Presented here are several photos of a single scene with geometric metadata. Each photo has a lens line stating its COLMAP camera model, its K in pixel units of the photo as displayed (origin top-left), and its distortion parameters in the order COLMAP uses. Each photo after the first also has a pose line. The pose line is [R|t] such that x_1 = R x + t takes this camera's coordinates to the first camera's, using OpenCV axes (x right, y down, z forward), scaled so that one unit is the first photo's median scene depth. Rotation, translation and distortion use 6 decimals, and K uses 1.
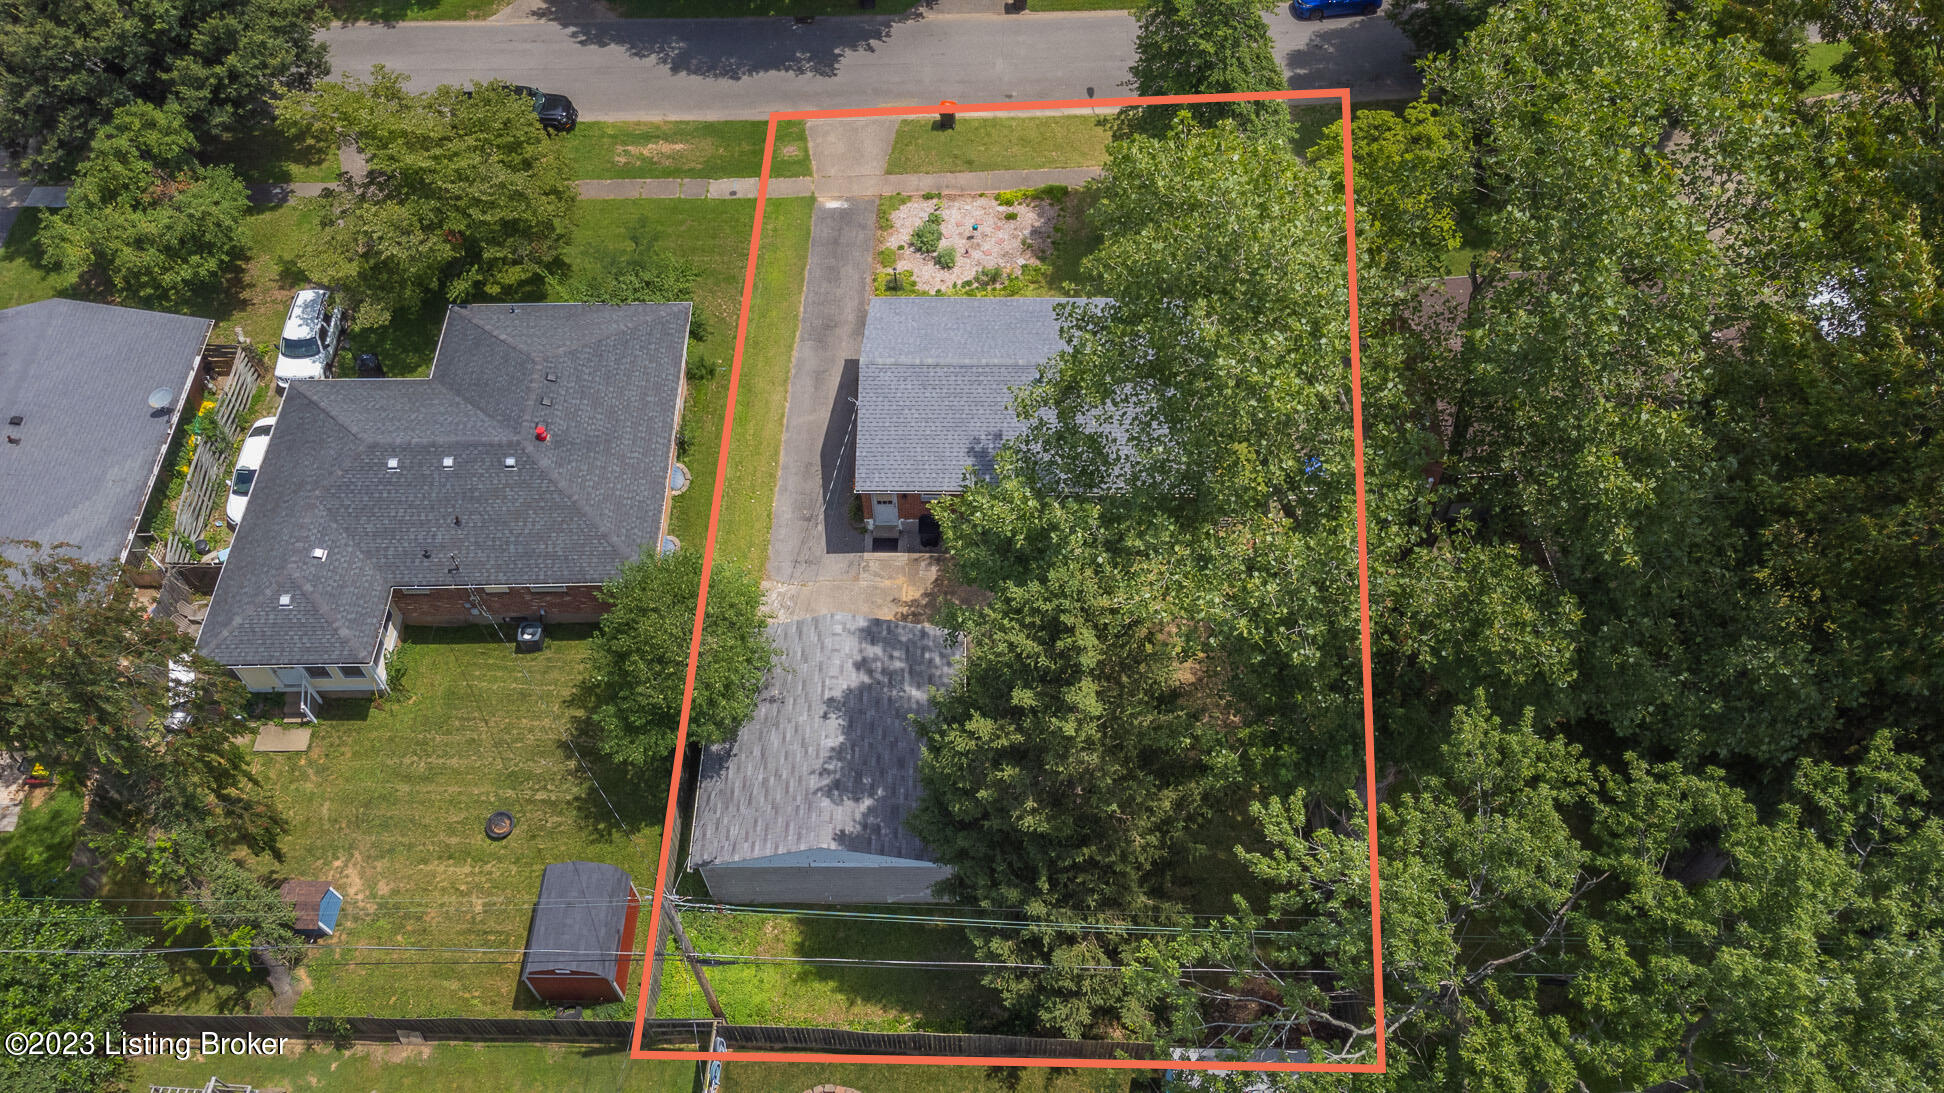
lens RADIAL K [[1434.1, 0, 979.6], [0, 1434.1, 554.8], [0, 0, 1]] dist [0.005883, -0.000273]
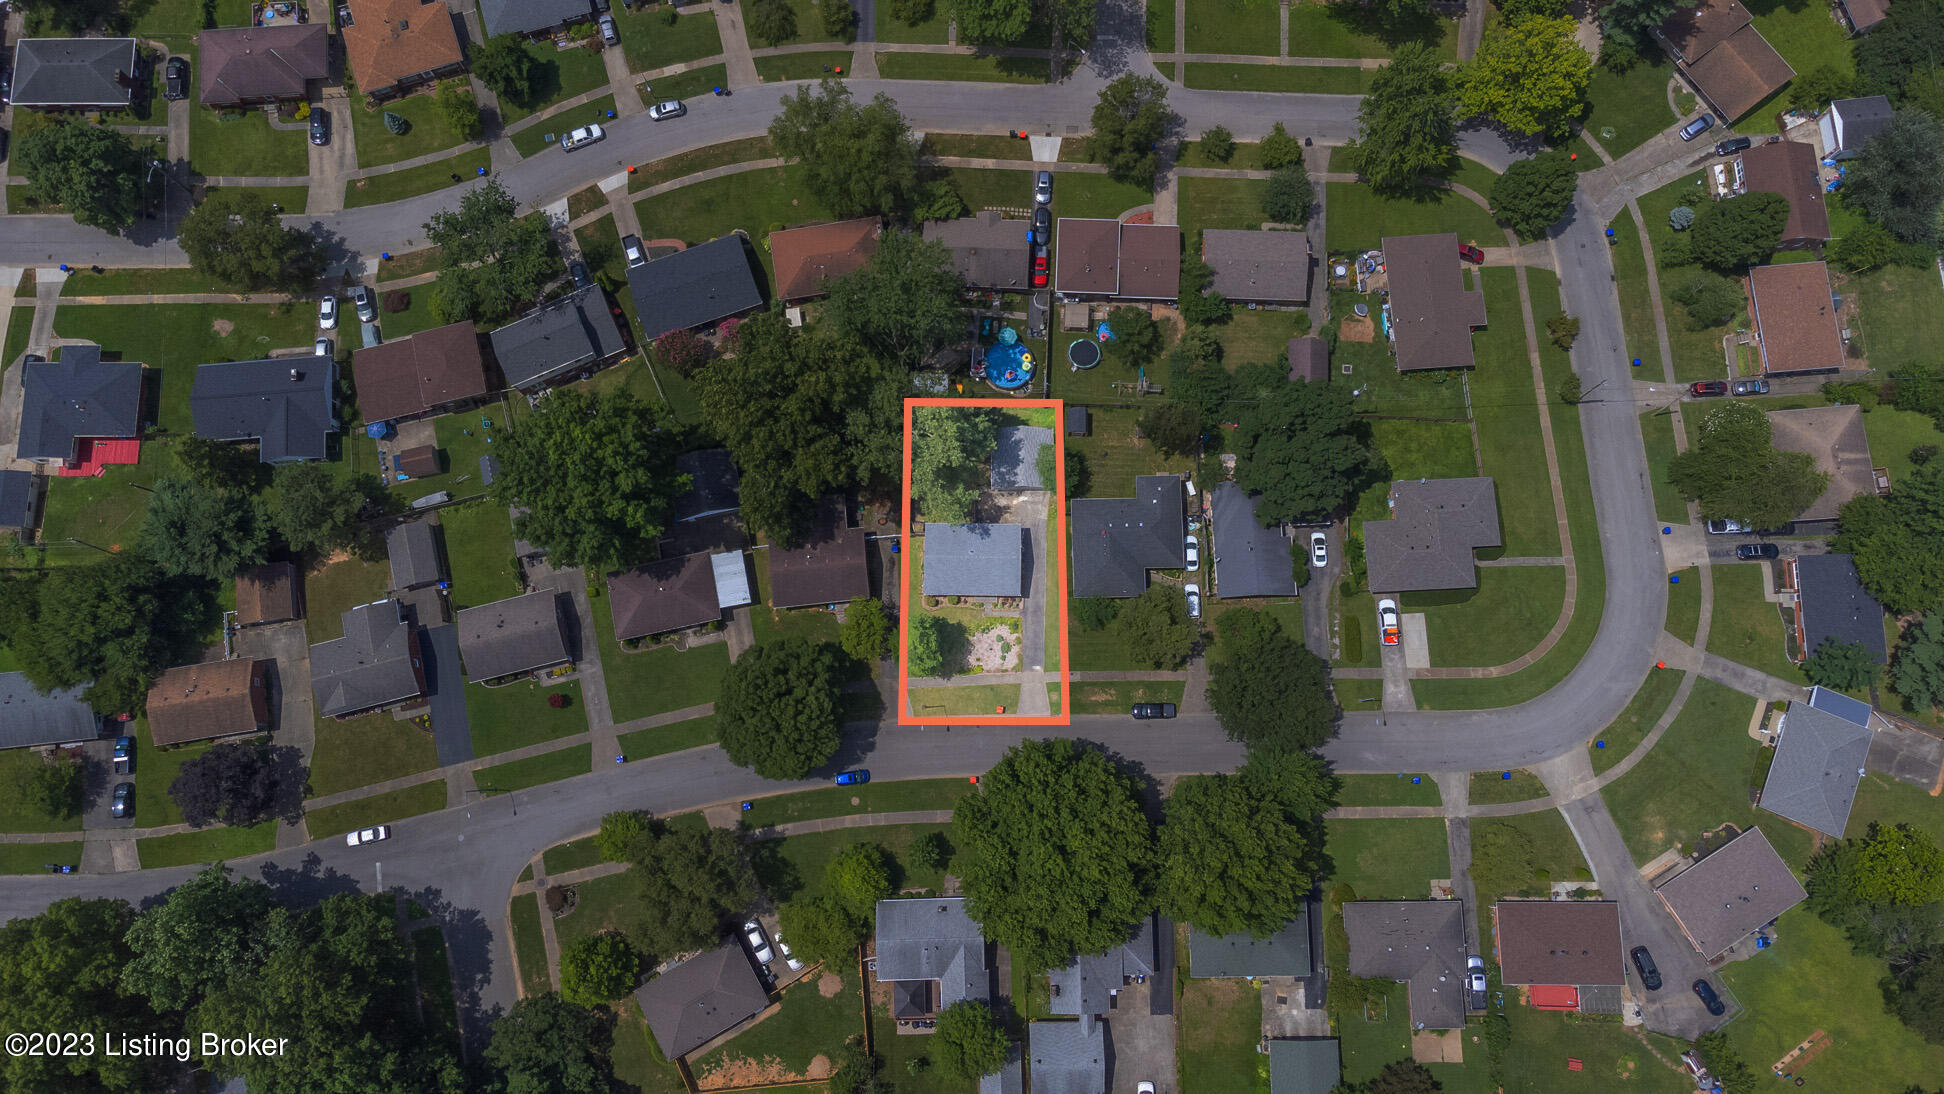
lens RADIAL K [[1434.1, 0, 979.6], [0, 1434.1, 555.3], [0, 0, 1]] dist [0.005883, -0.000273]
pose [[-0.999867, 0.005290, 0.015444, -0.029630], [0.007407, -0.696051, 0.717954, -2.299708], [0.014548, 0.717973, 0.695919, -1.286998]]
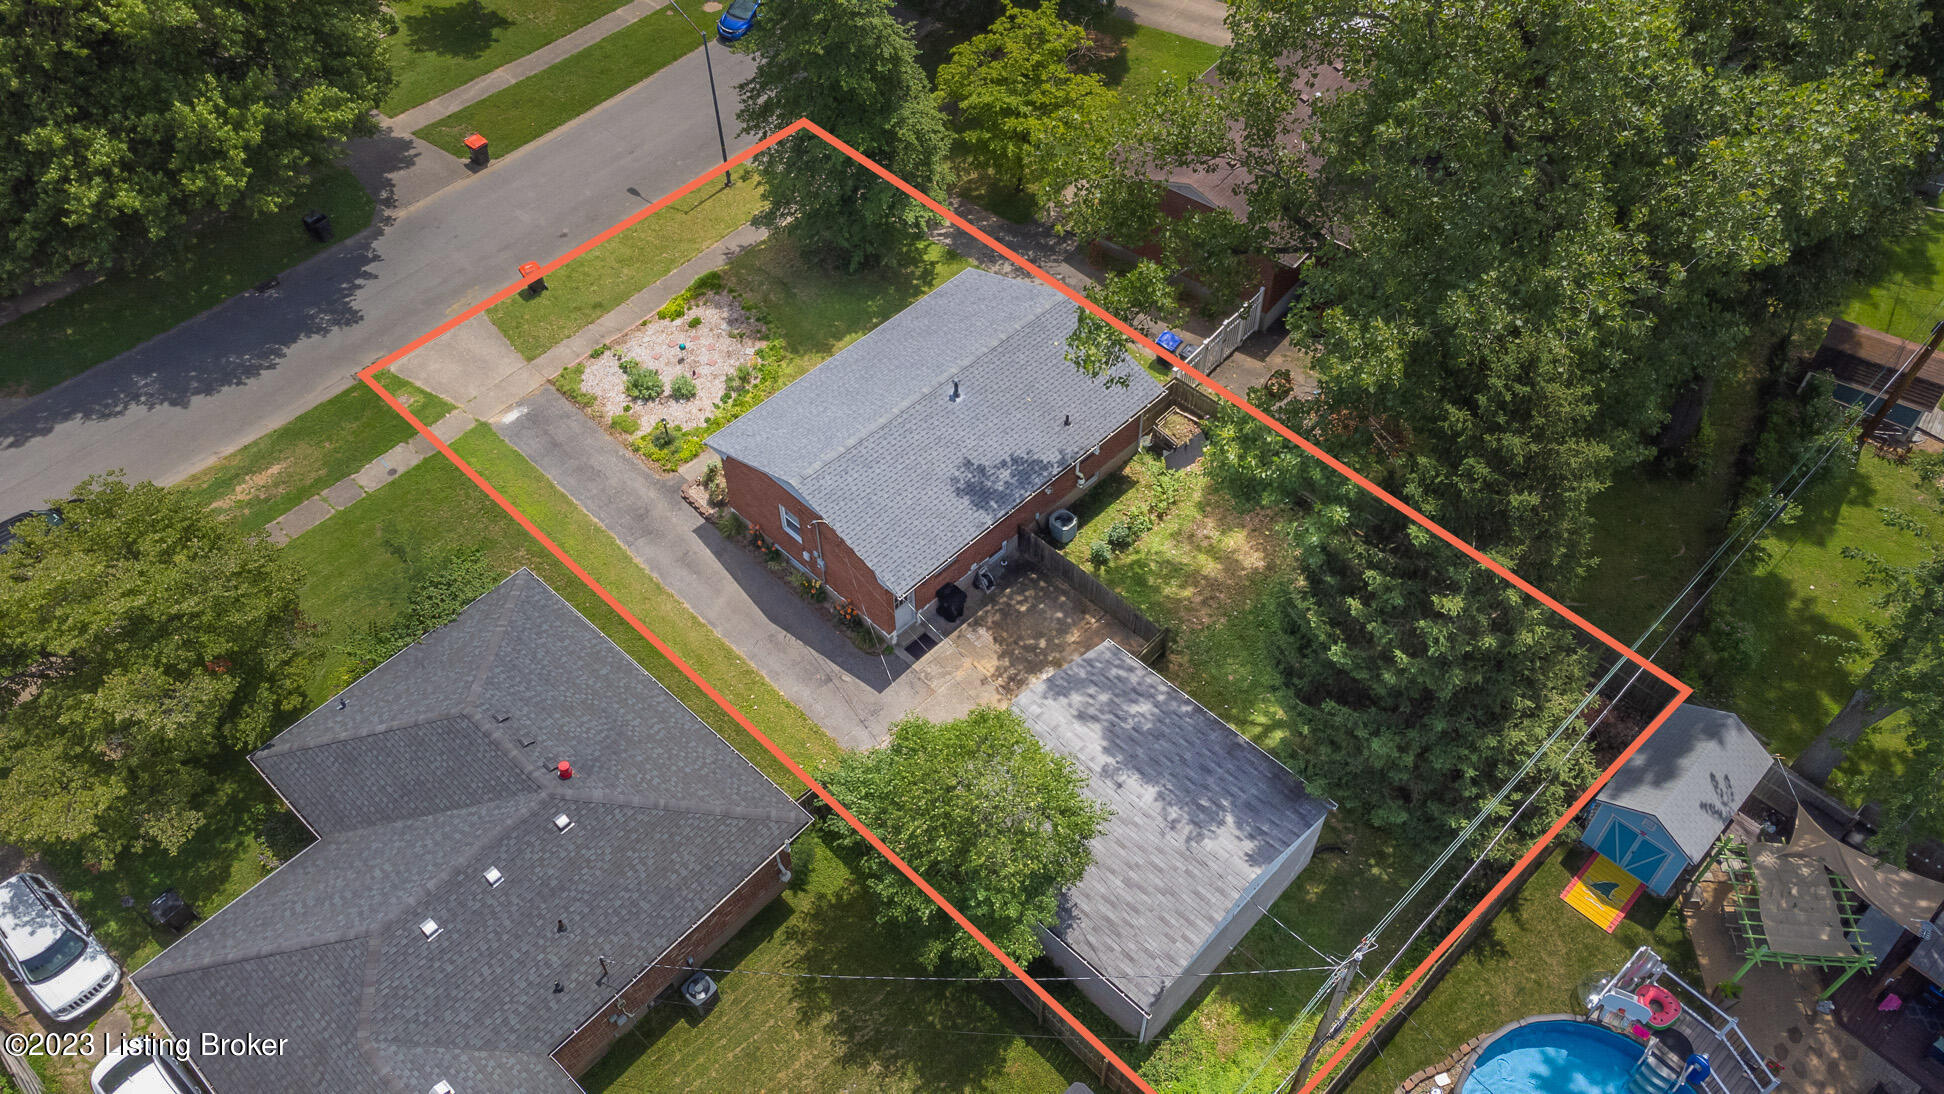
lens RADIAL K [[1434.1, 0, 979.6], [0, 1434.1, 555.3], [0, 0, 1]] dist [0.005883, -0.000273]
pose [[0.690463, -0.555028, 0.463901, -0.358748], [0.594472, 0.800771, 0.073270, -0.081195], [-0.412146, 0.225186, 0.882852, 0.172197]]
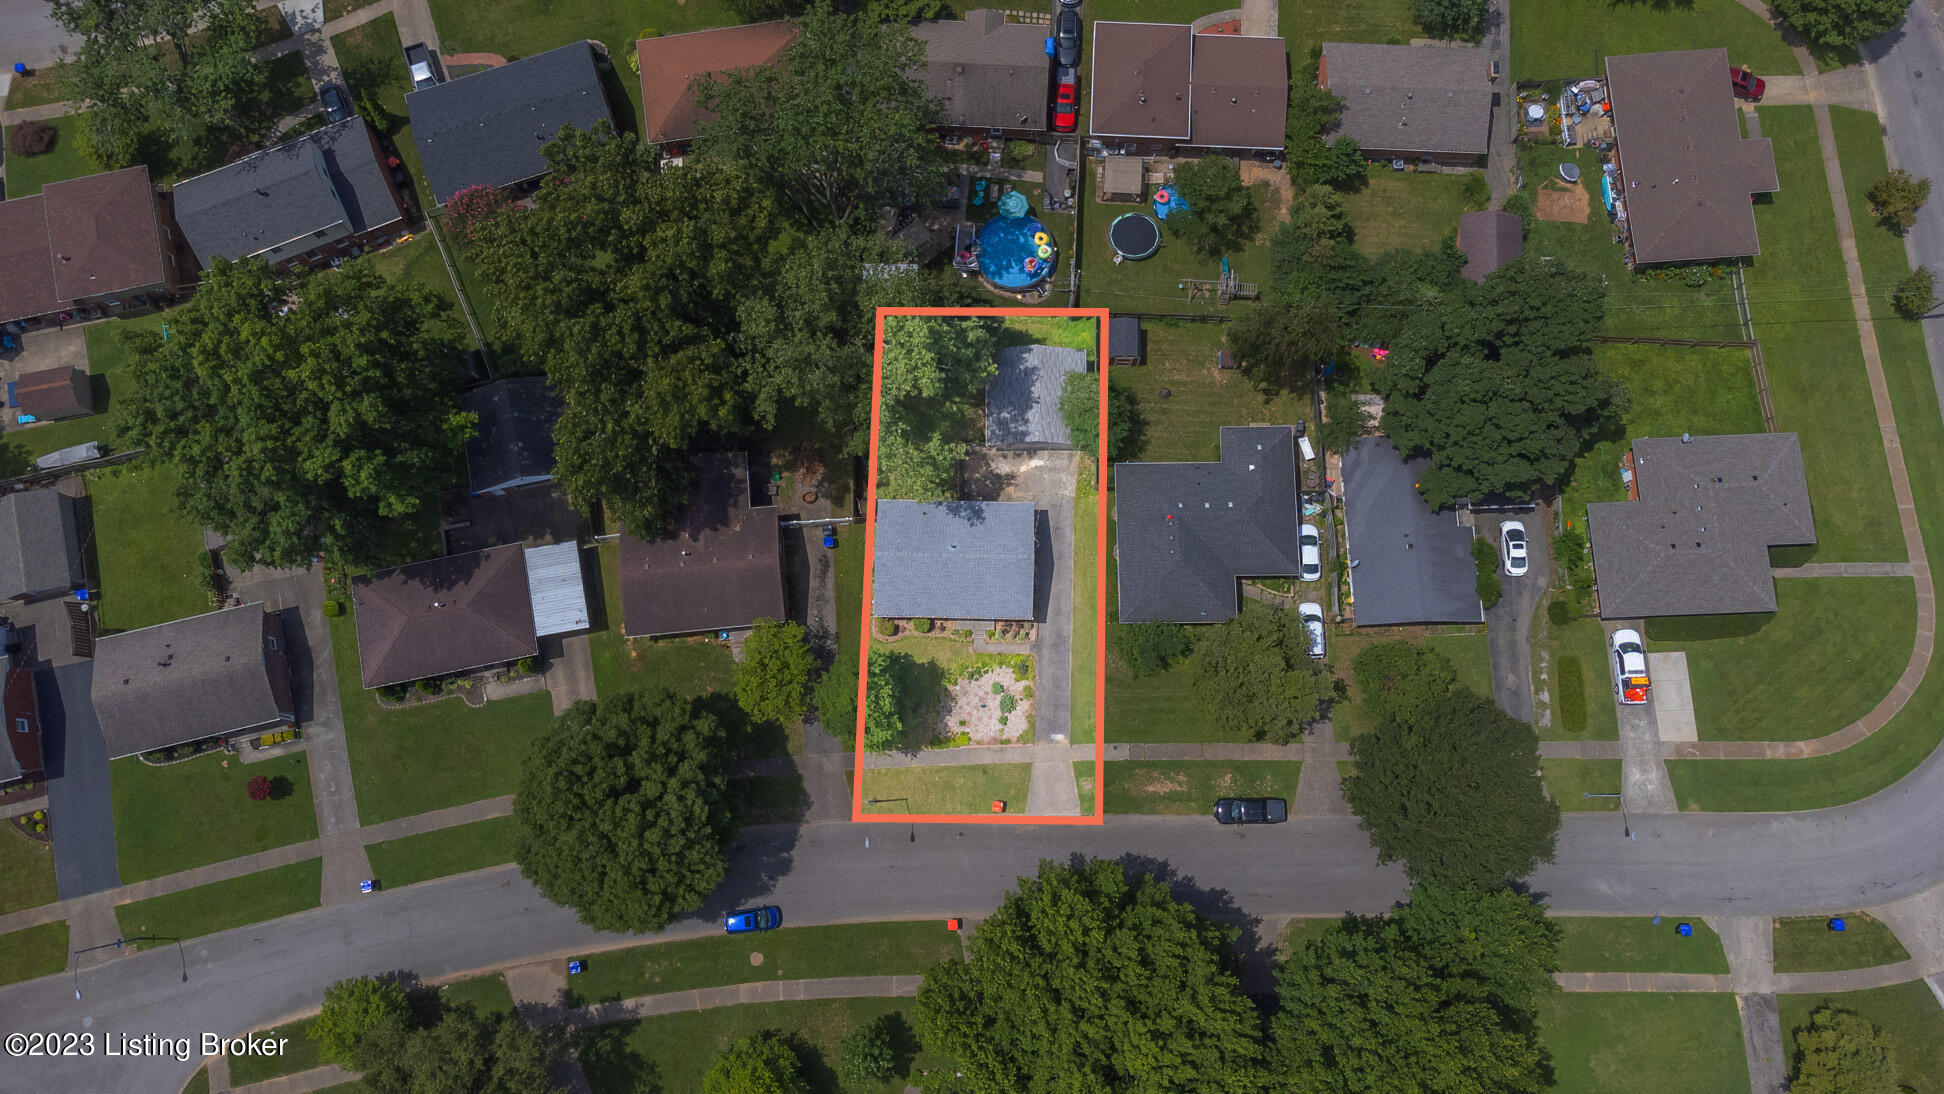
lens RADIAL K [[1434.1, 0, 979.6], [0, 1434.1, 555.3], [0, 0, 1]] dist [0.005883, -0.000273]
pose [[-0.999989, -0.002433, 0.003937, -0.007147], [0.004526, -0.692099, 0.721789, -1.453014], [0.000969, 0.721799, 0.692102, -0.447686]]
